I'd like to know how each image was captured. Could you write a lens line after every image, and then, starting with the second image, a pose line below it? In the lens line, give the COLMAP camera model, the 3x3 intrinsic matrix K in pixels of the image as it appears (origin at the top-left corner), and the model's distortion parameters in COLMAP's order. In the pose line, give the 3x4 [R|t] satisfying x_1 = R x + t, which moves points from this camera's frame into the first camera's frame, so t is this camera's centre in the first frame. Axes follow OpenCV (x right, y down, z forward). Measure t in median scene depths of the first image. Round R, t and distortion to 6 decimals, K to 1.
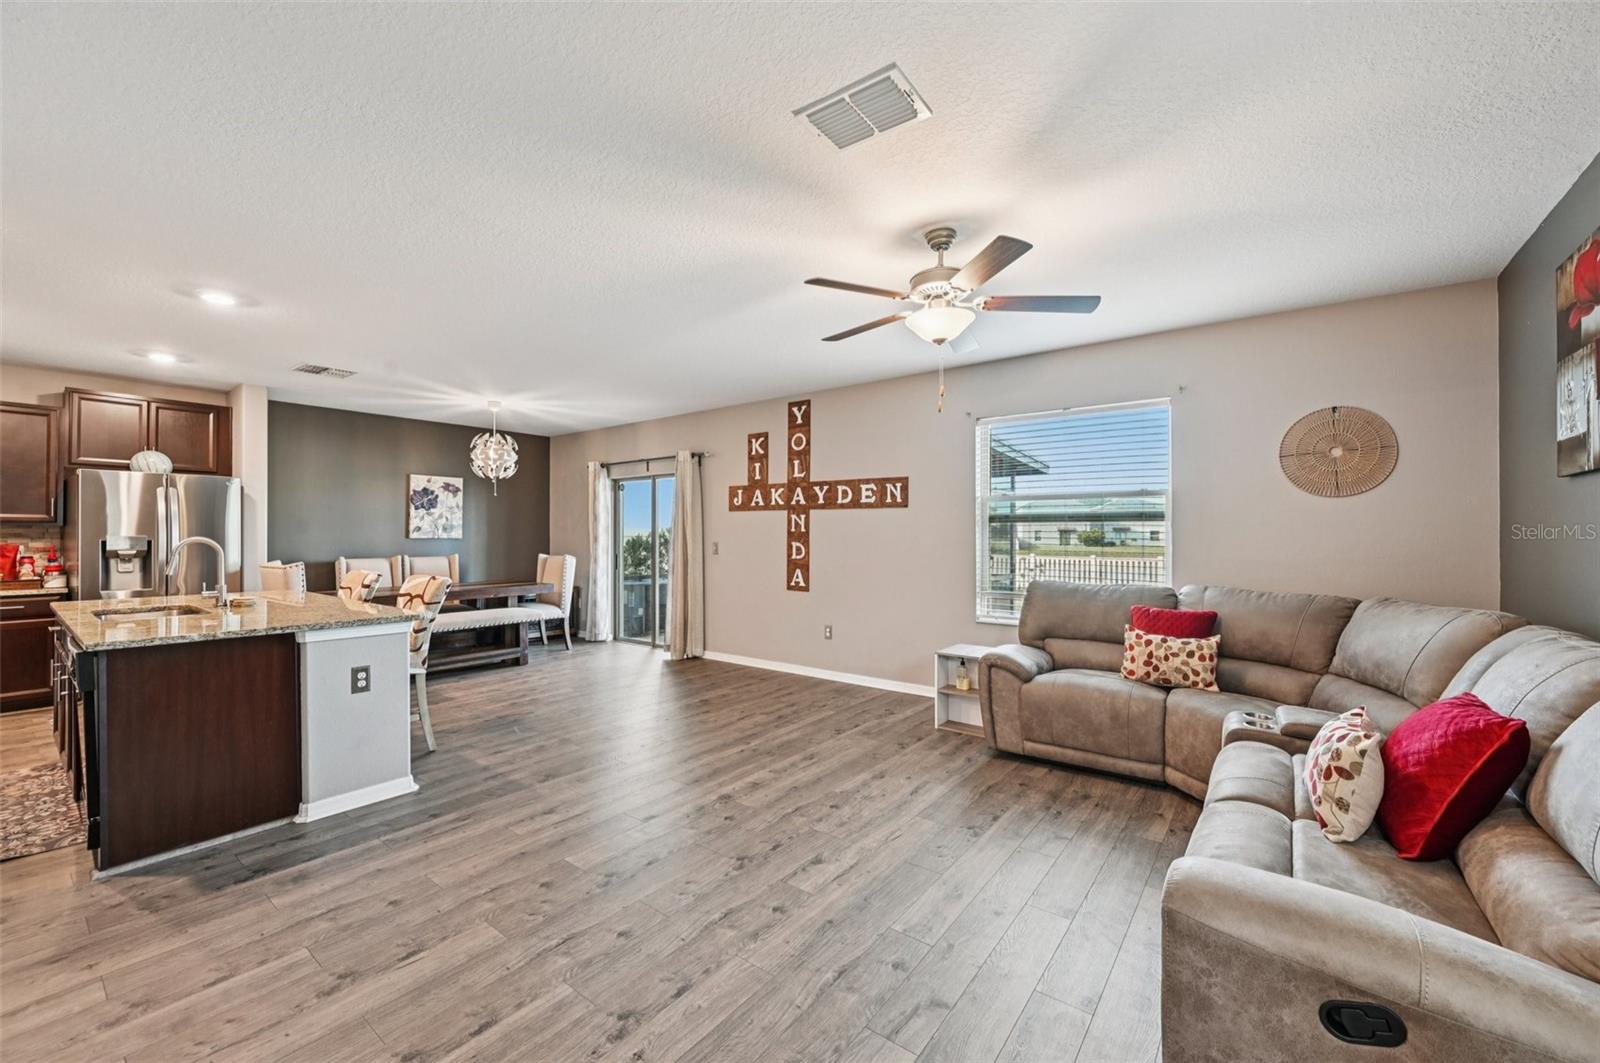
lens RADIAL K [[630.4, 0, 800.0], [0, 630.4, 531.5], [0, 0, 1]] dist [-0.000271, -0.000014]
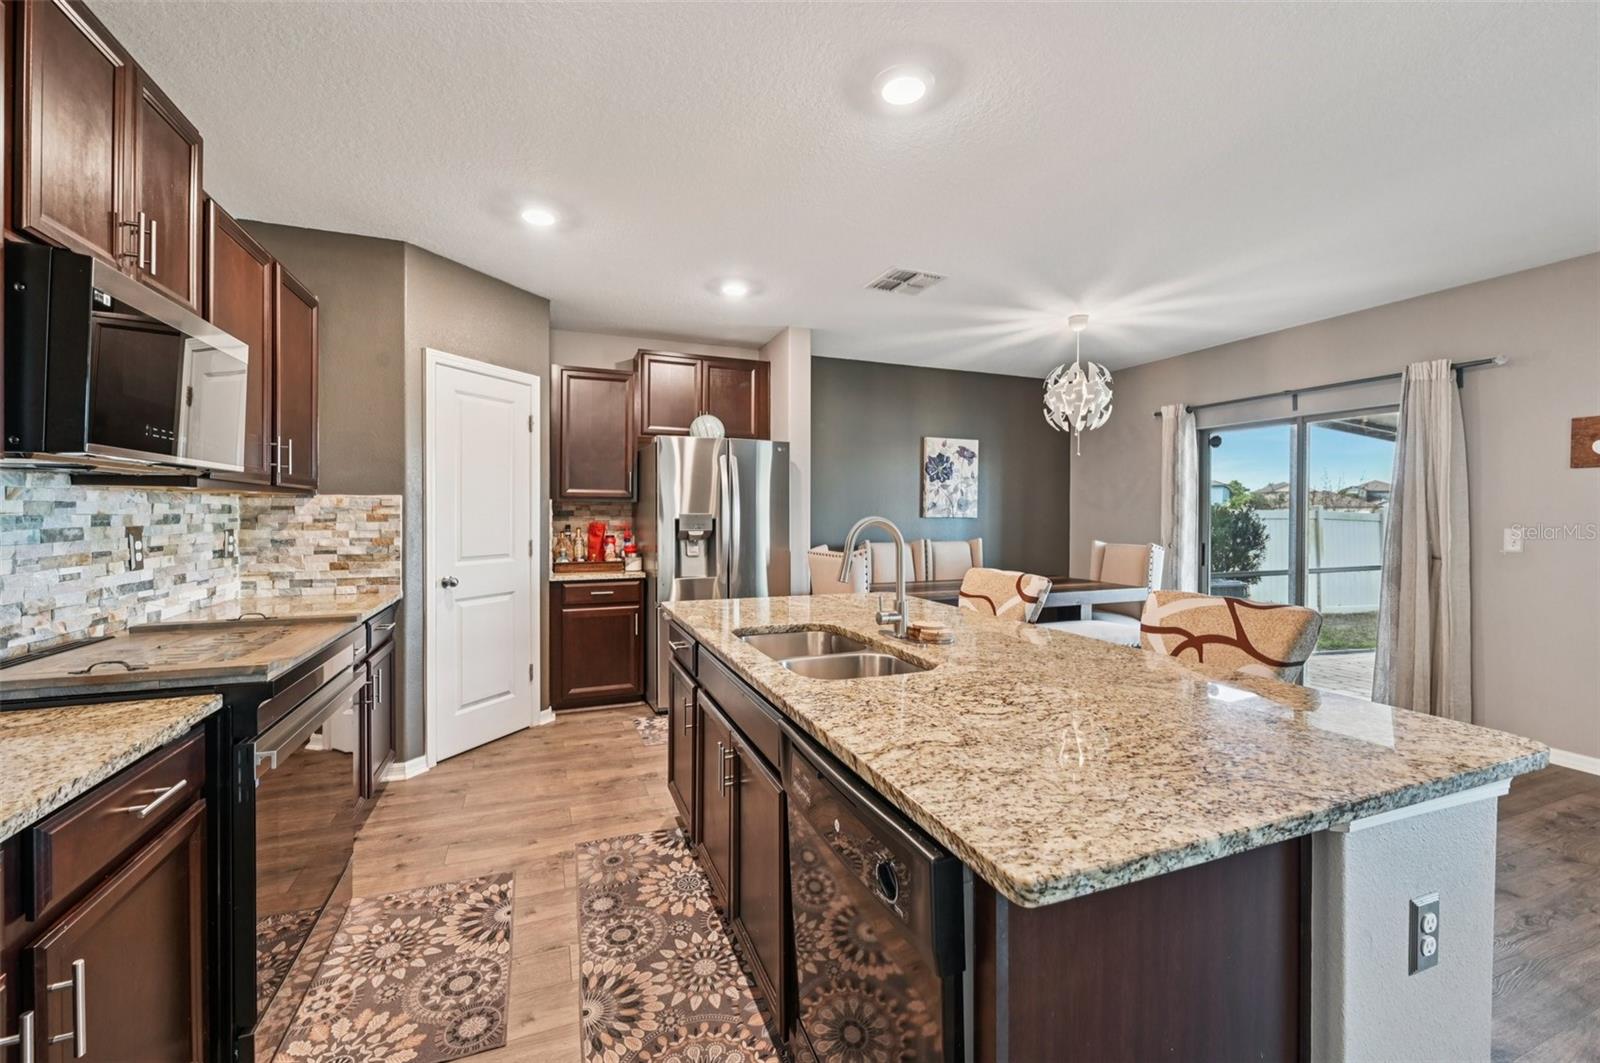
lens RADIAL K [[638.6, 0, 797.6], [0, 638.6, 517.9], [0, 0, 1]] dist [0.000681, 0.000086]
pose [[0.861577, 0.006543, -0.507585, -0.448238], [-0.000455, 0.999926, 0.012117, 0.001940], [0.507627, -0.010208, 0.861517, 0.289241]]
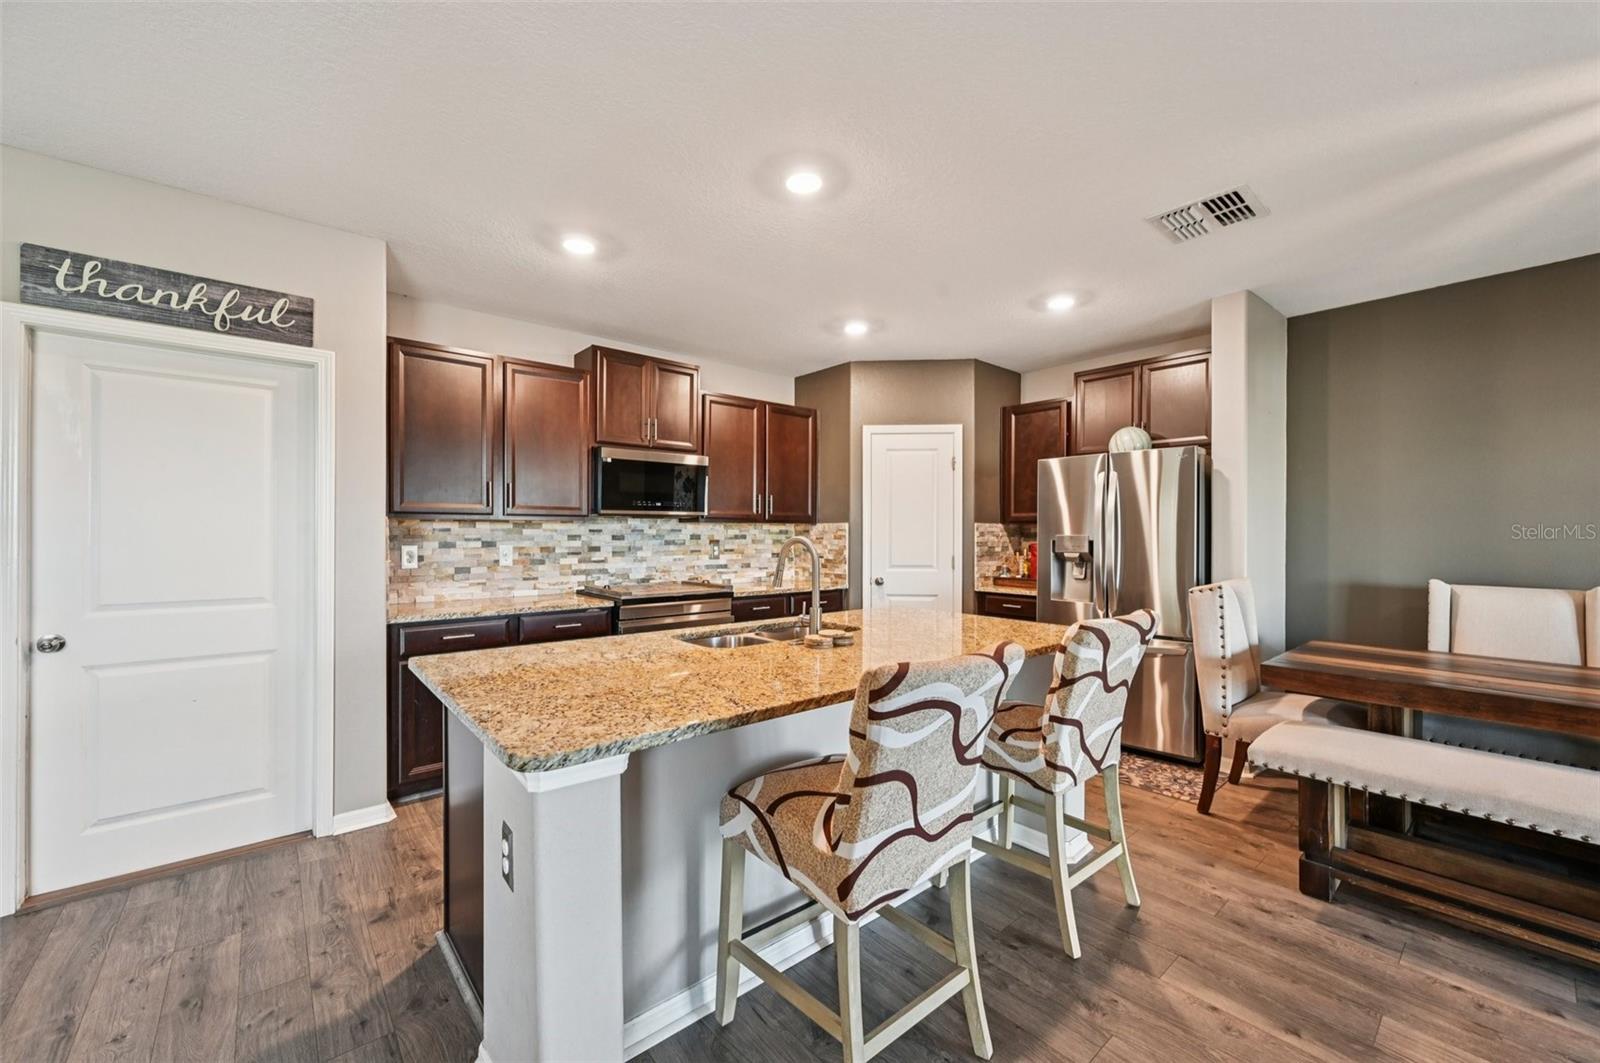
lens RADIAL K [[638.6, 0, 797.6], [0, 638.6, 517.9], [0, 0, 1]] dist [0.000681, 0.000086]
pose [[-0.223968, -0.022910, -0.974327, -0.161365], [0.003359, 0.999700, -0.024279, 0.003430], [0.974591, -0.008710, -0.223824, 0.723601]]
